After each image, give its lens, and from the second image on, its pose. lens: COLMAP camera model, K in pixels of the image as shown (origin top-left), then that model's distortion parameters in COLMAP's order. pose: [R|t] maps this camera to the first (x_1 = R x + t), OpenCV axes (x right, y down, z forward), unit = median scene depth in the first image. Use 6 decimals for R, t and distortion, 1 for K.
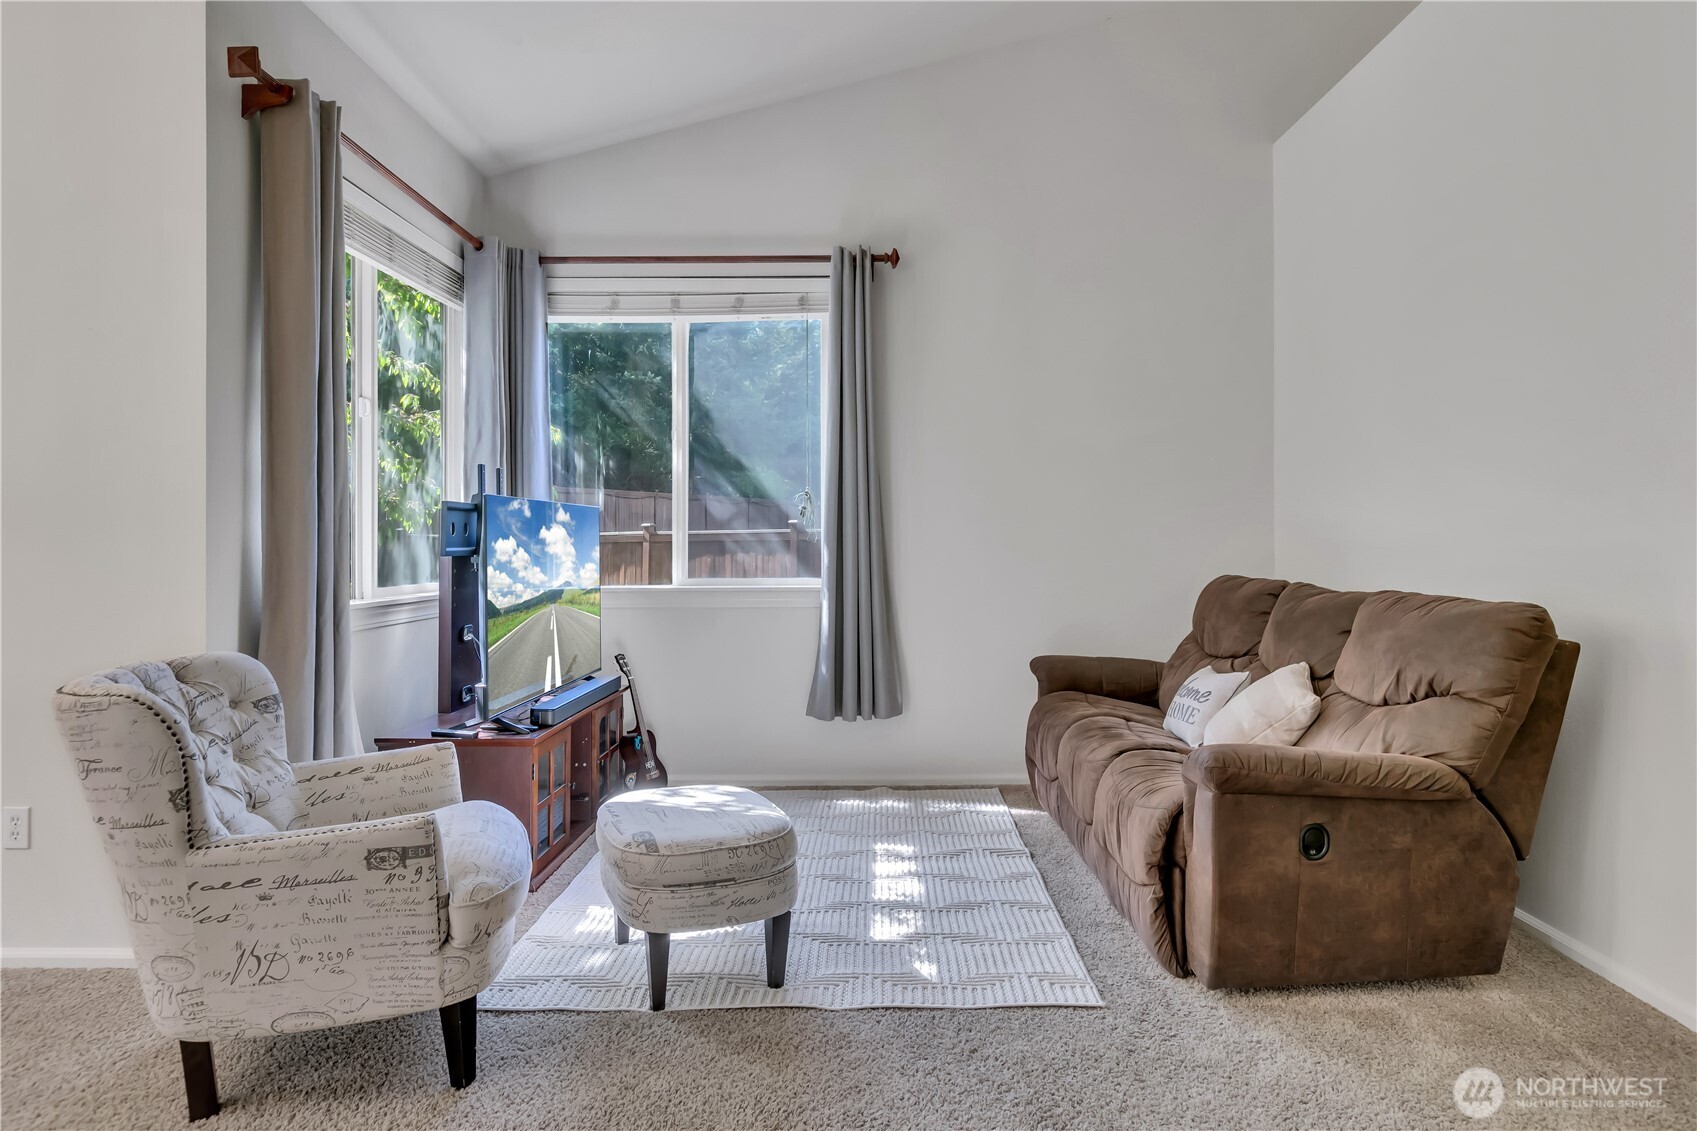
lens RADIAL K [[978.3, 0, 911.4], [0, 978.3, 542.7], [0, 0, 1]] dist [0.003903, 0.000547]
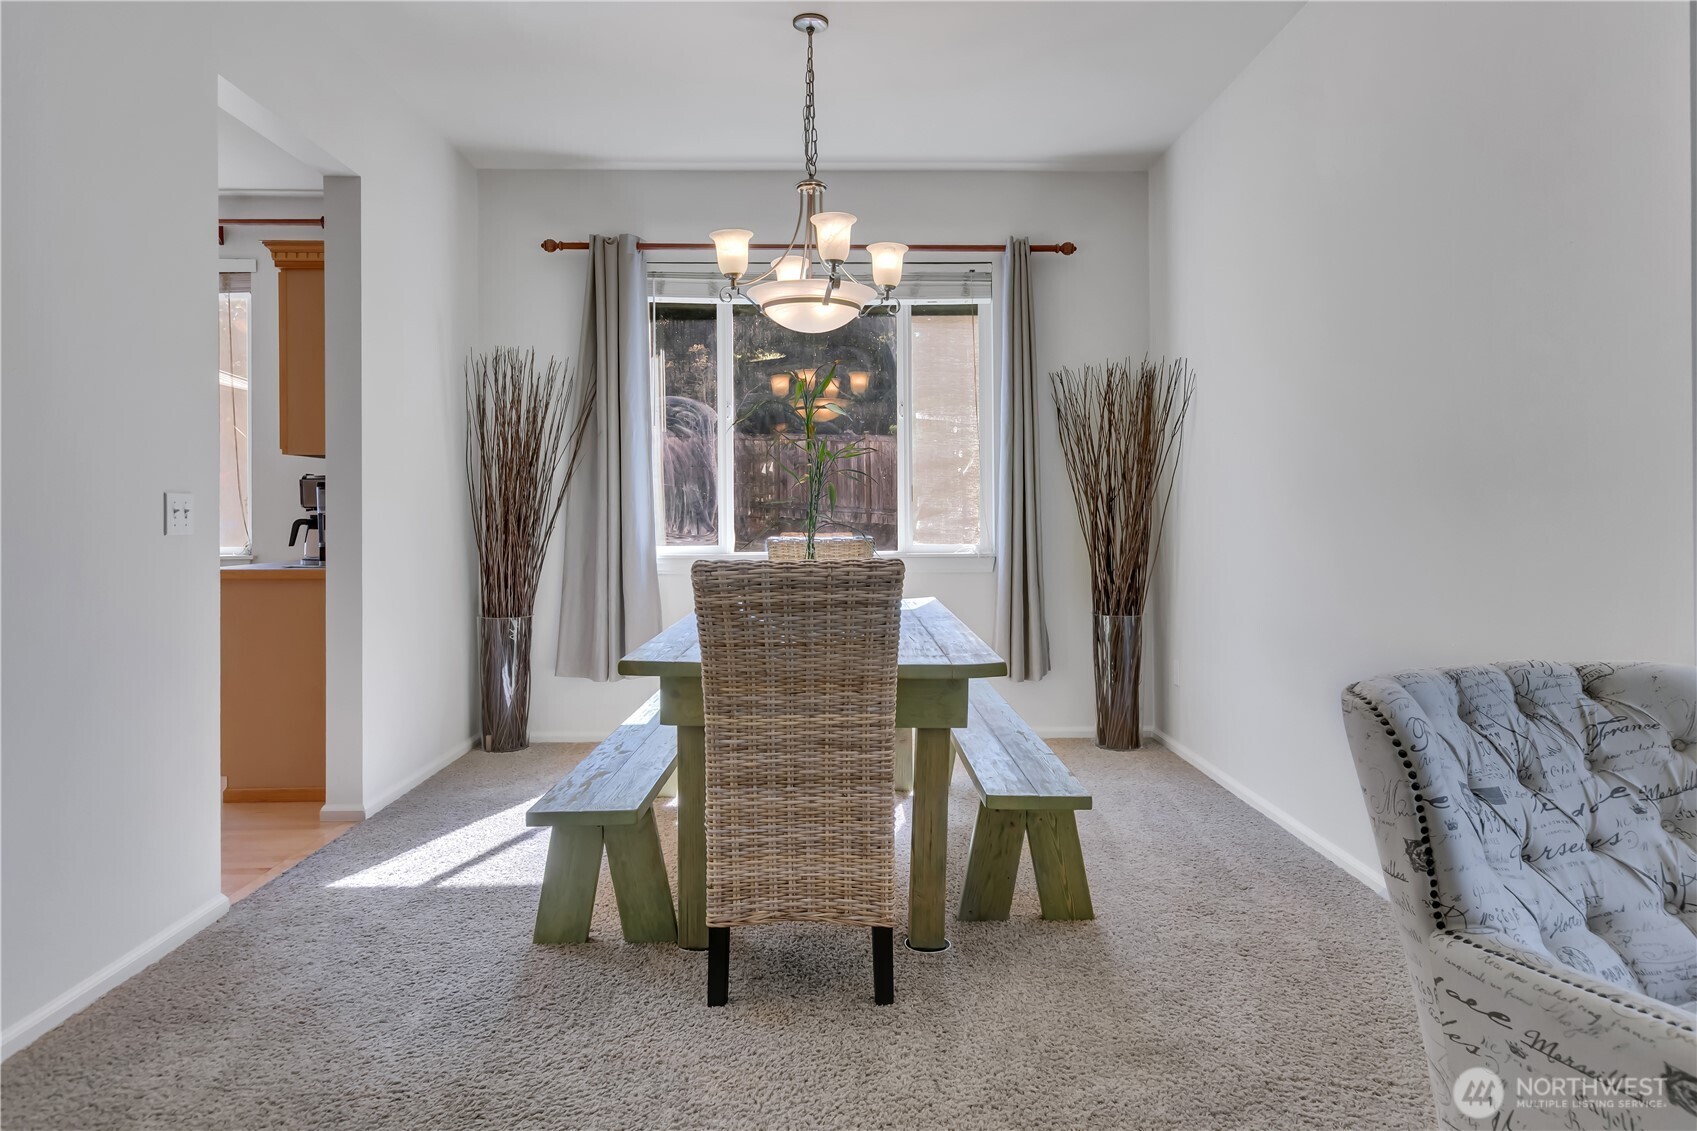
lens RADIAL K [[1022.3, 0, 825.4], [0, 1022.3, 520.4], [0, 0, 1]] dist [0.001452, -0.000445]
pose [[-0.008138, 0.012899, -0.999884, 0.012992], [0.001631, 0.999916, 0.012887, 0.001004], [0.999966, -0.001526, -0.008158, 0.417784]]
